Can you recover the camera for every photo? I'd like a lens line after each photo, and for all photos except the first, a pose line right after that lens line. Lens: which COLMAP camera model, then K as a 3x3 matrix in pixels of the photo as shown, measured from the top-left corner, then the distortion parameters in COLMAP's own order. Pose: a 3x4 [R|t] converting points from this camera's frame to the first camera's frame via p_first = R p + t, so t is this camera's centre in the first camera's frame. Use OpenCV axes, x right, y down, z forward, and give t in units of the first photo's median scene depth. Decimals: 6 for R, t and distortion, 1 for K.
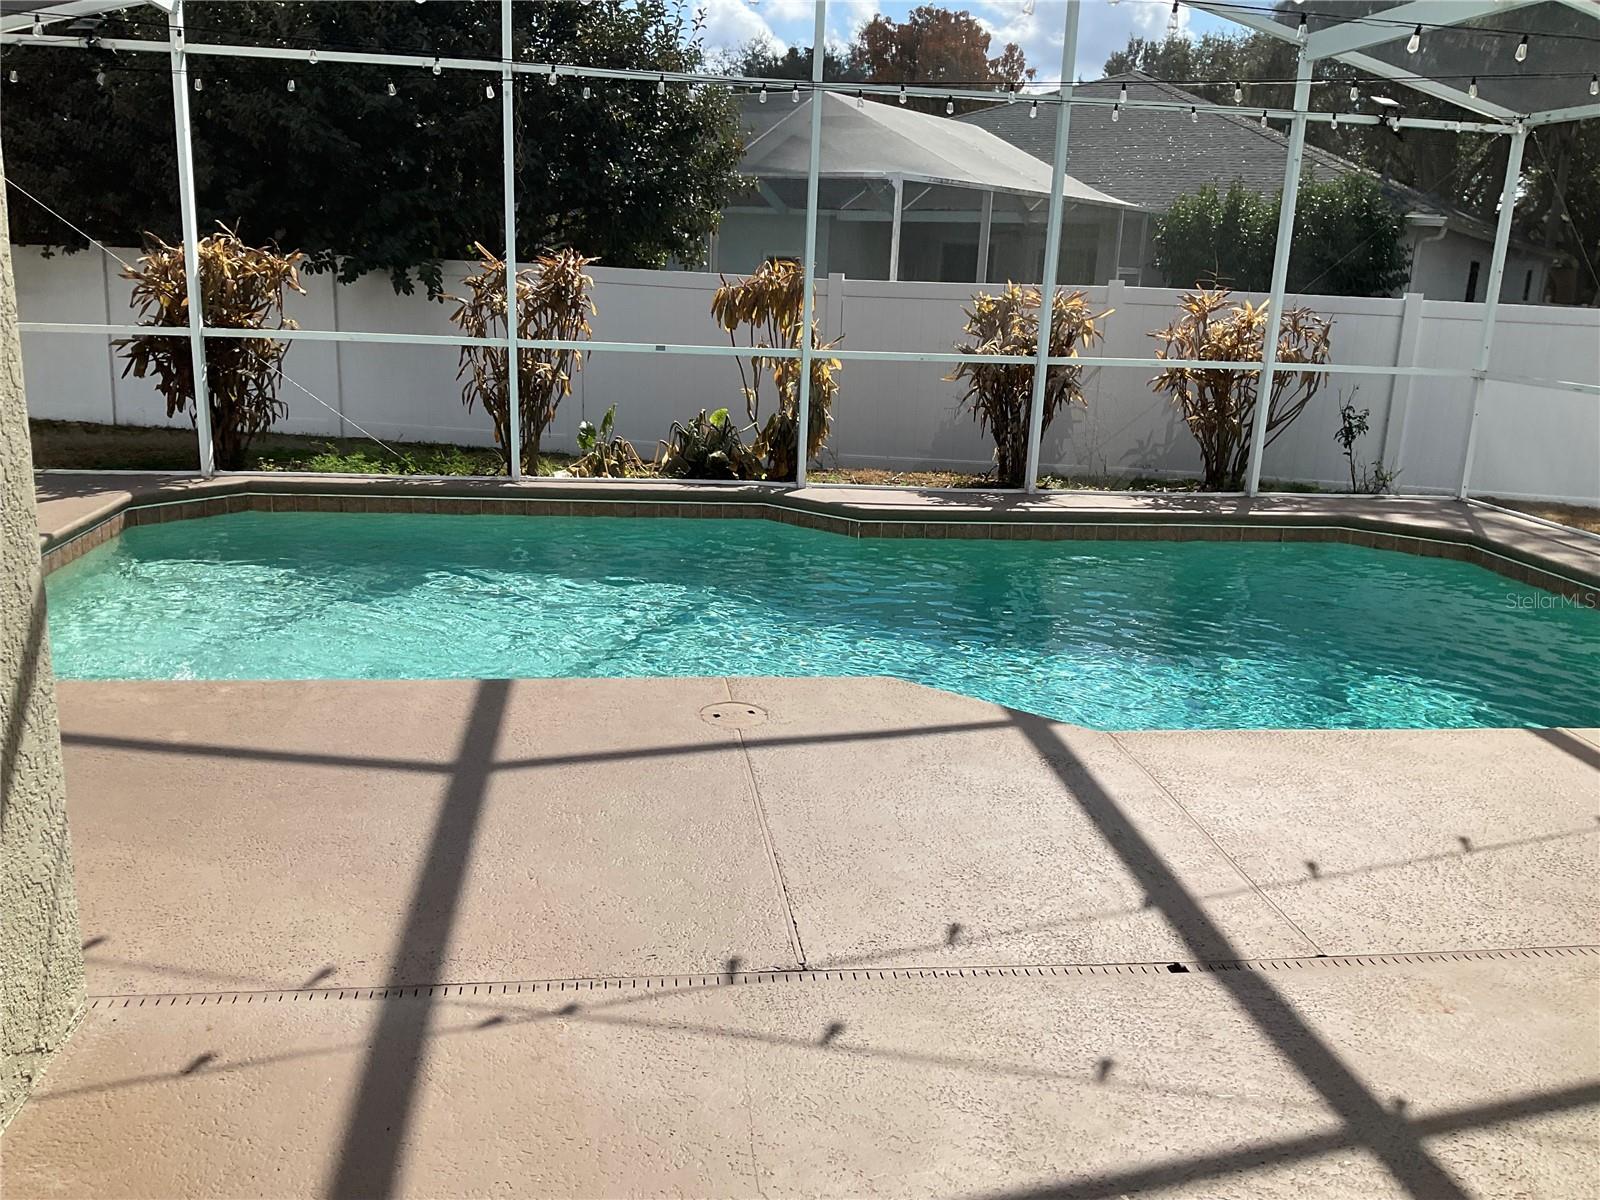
lens RADIAL K [[1312.7, 0, 800.0], [0, 1312.7, 600.0], [0, 0, 1]] dist [0.075981, -0.136119]
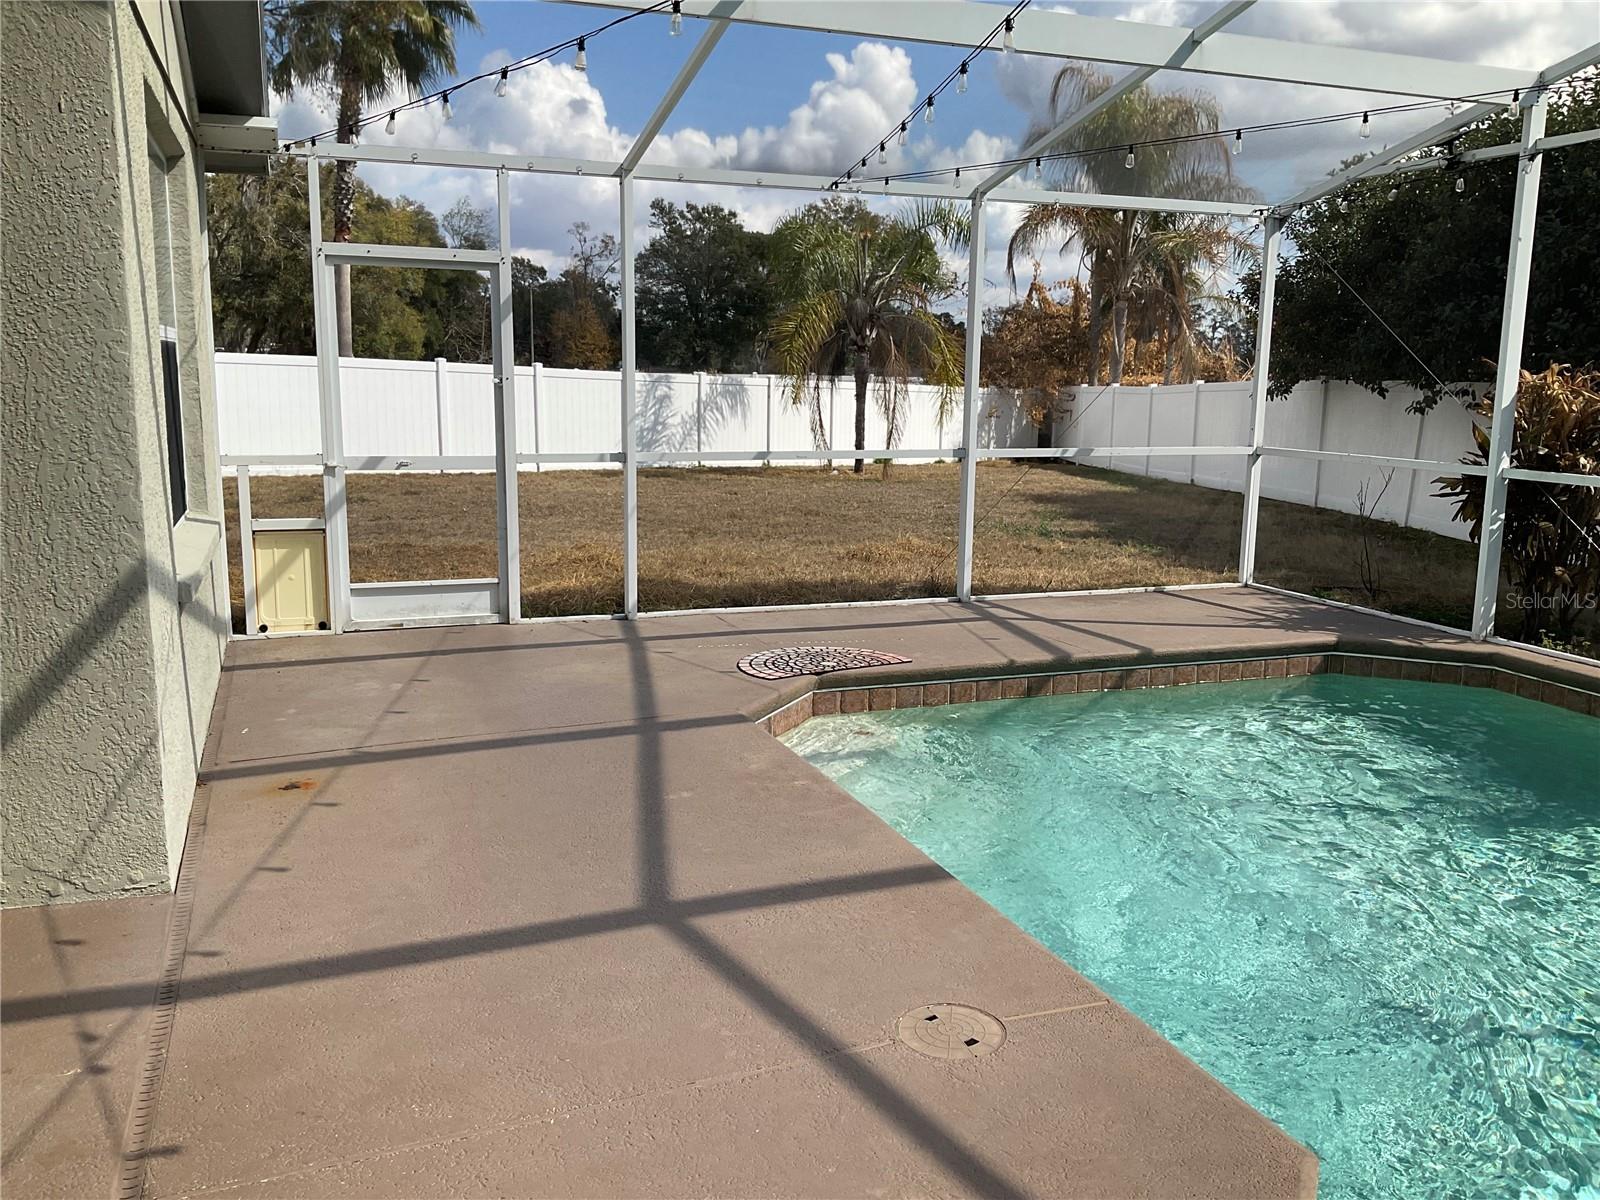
lens RADIAL K [[1312.7, 0, 800.0], [0, 1312.7, 600.0], [0, 0, 1]] dist [0.075981, -0.136119]
pose [[0.218240, 0.128232, -0.967434, 0.525883], [-0.245495, 0.966664, 0.072750, -0.141517], [0.944512, 0.221623, 0.242445, 0.733478]]
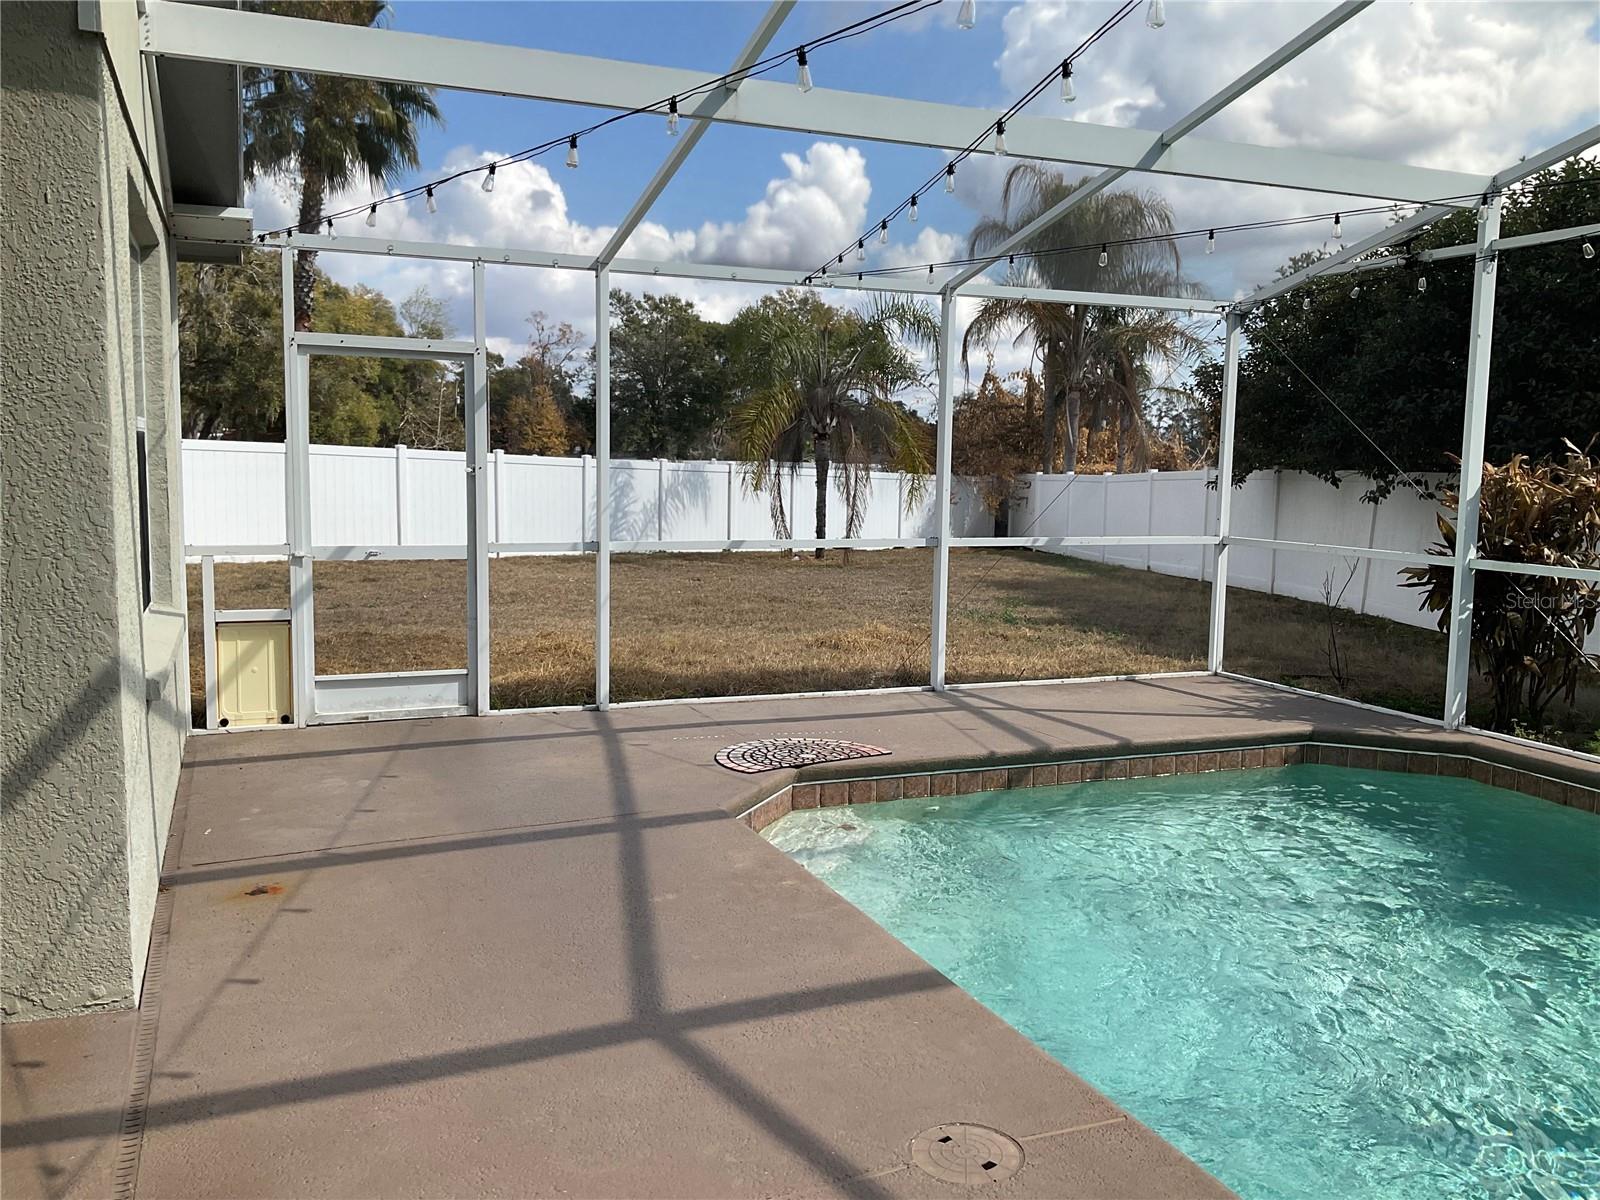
lens RADIAL K [[1312.7, 0, 800.0], [0, 1312.7, 600.0], [0, 0, 1]] dist [0.075981, -0.136119]
pose [[0.251367, 0.065918, -0.965644, 0.504636], [-0.245205, 0.969469, 0.002350, -0.141640], [0.936317, 0.236190, 0.259856, 0.711684]]
